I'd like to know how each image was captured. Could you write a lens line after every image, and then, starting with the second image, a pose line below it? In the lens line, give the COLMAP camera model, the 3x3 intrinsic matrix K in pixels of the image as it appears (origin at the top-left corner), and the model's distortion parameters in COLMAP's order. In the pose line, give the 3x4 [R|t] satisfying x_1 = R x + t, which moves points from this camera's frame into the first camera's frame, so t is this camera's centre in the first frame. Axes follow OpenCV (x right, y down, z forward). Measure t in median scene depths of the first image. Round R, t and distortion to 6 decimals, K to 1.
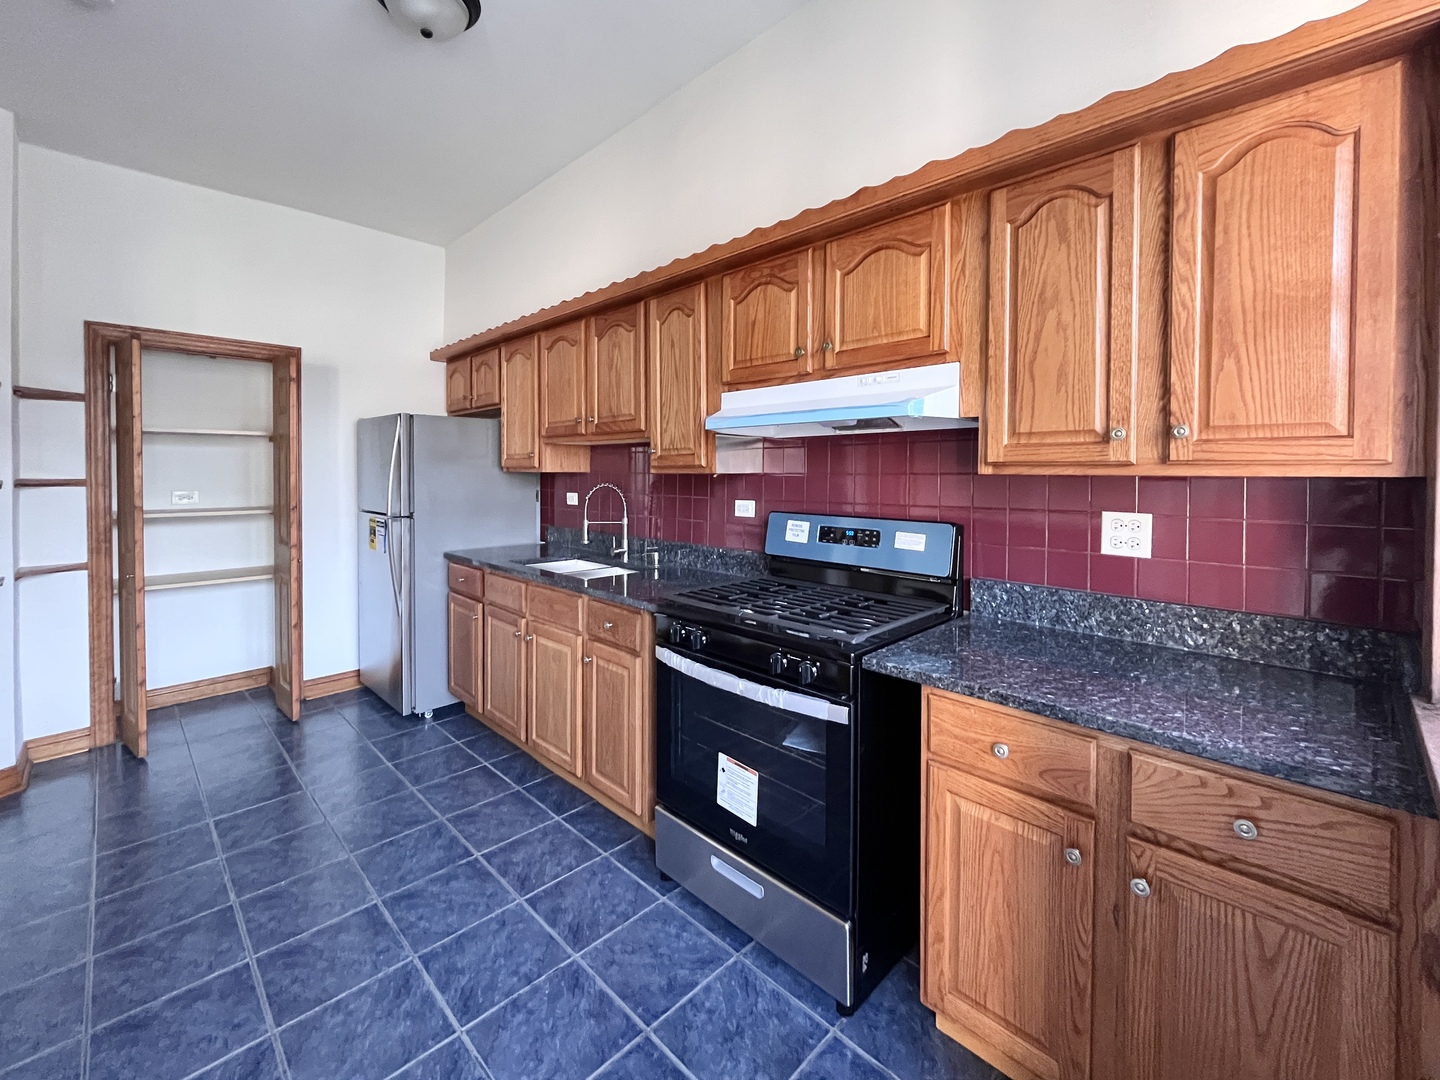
lens RADIAL K [[600.2, 0, 722.2], [0, 600.2, 480.2], [0, 0, 1]] dist [0.000891, -0.000178]
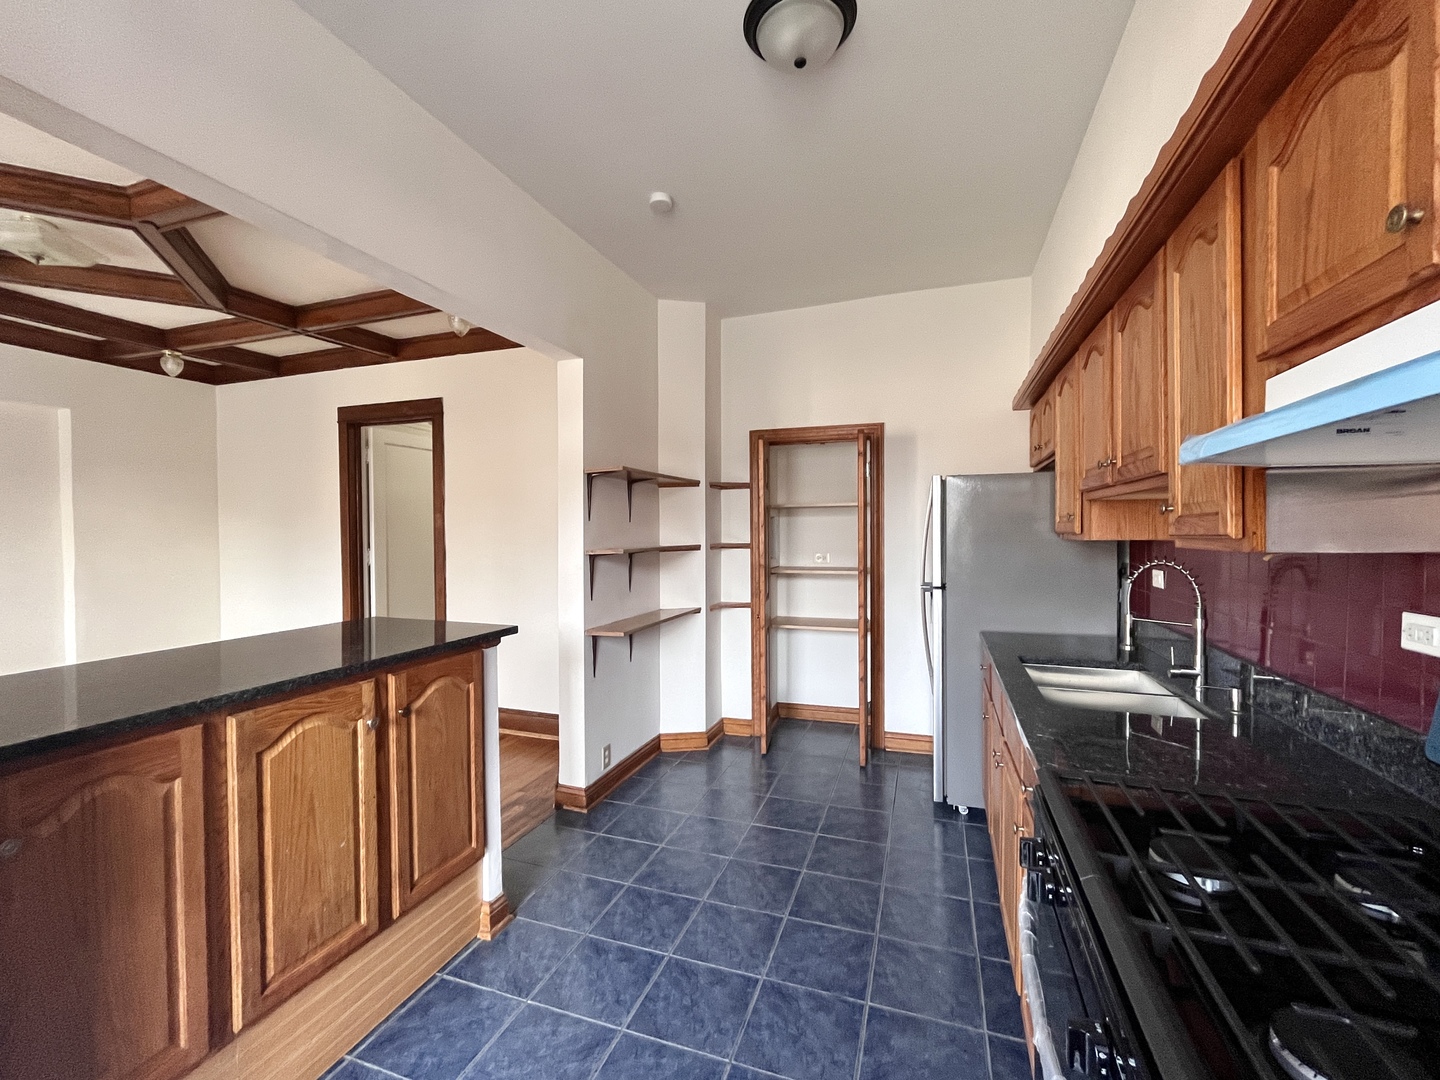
lens RADIAL K [[602.0, 0, 720.0], [0, 602.0, 540.0], [0, 0, 1]] dist [-0.000406, 0.000414]
pose [[0.426151, 0.007393, -0.904622, 0.196523], [-0.004631, 0.999971, 0.005990, -0.018797], [0.904640, 0.001637, 0.426173, 0.347481]]
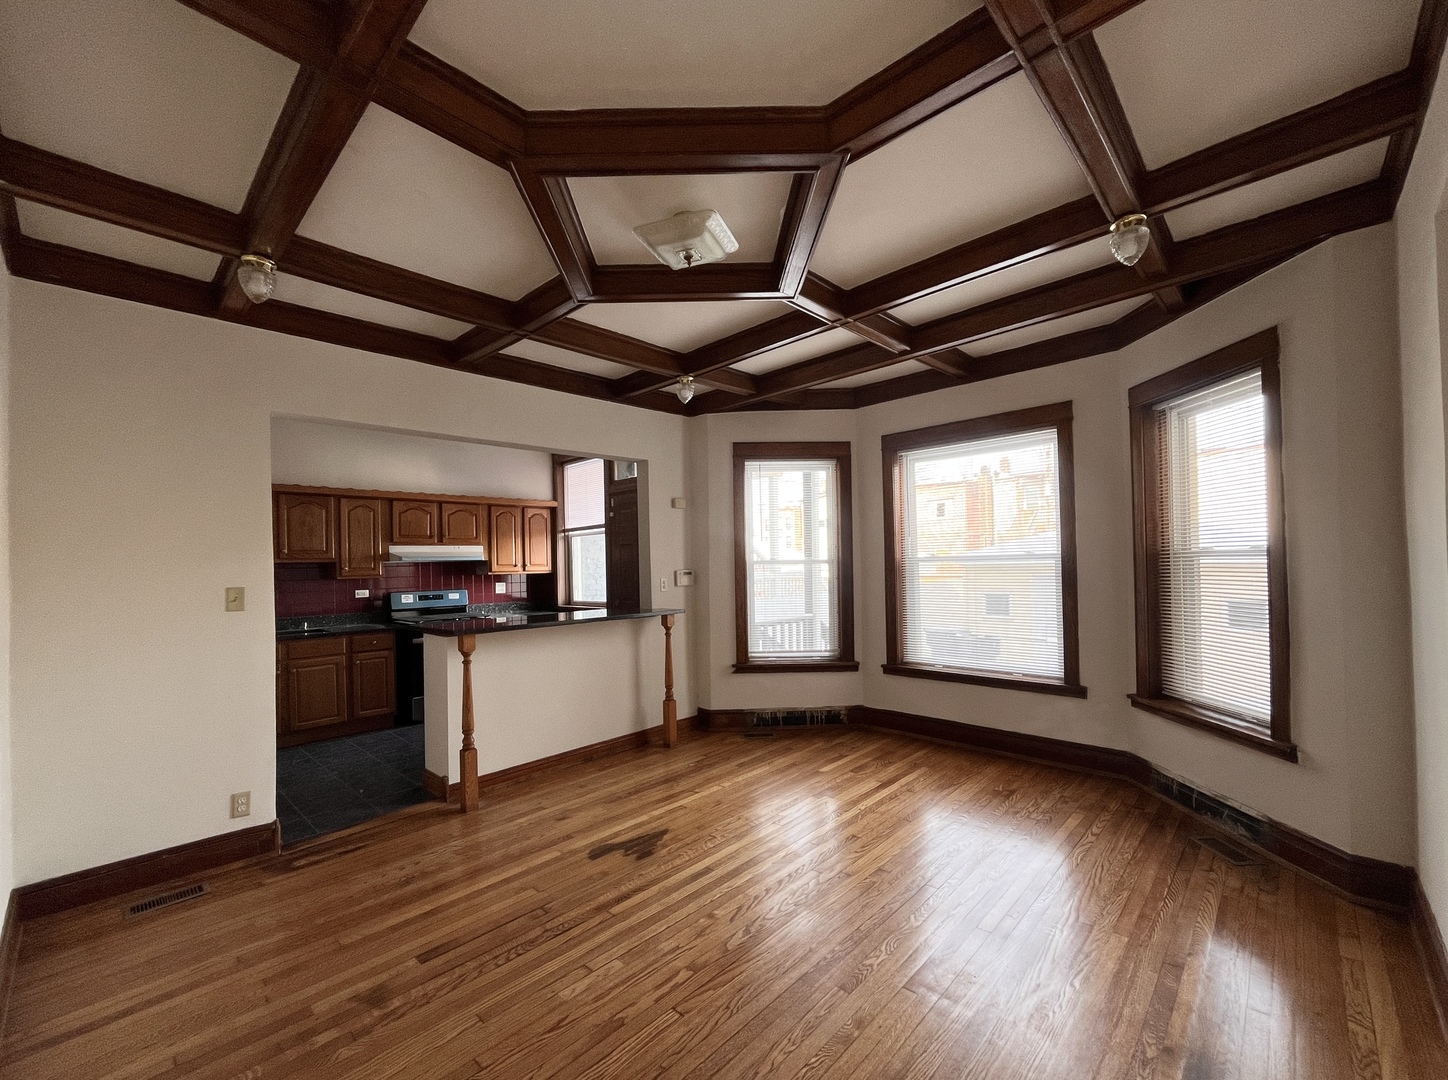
lens RADIAL K [[594.9, 0, 725.0], [0, 594.9, 595.2], [0, 0, 1]] dist [0.000390, -0.000325]
pose [[-0.016674, -0.051878, 0.998514, -2.054785], [0.036999, 0.997937, 0.052466, -0.012289], [-0.999176, 0.037819, -0.014720, -0.292297]]
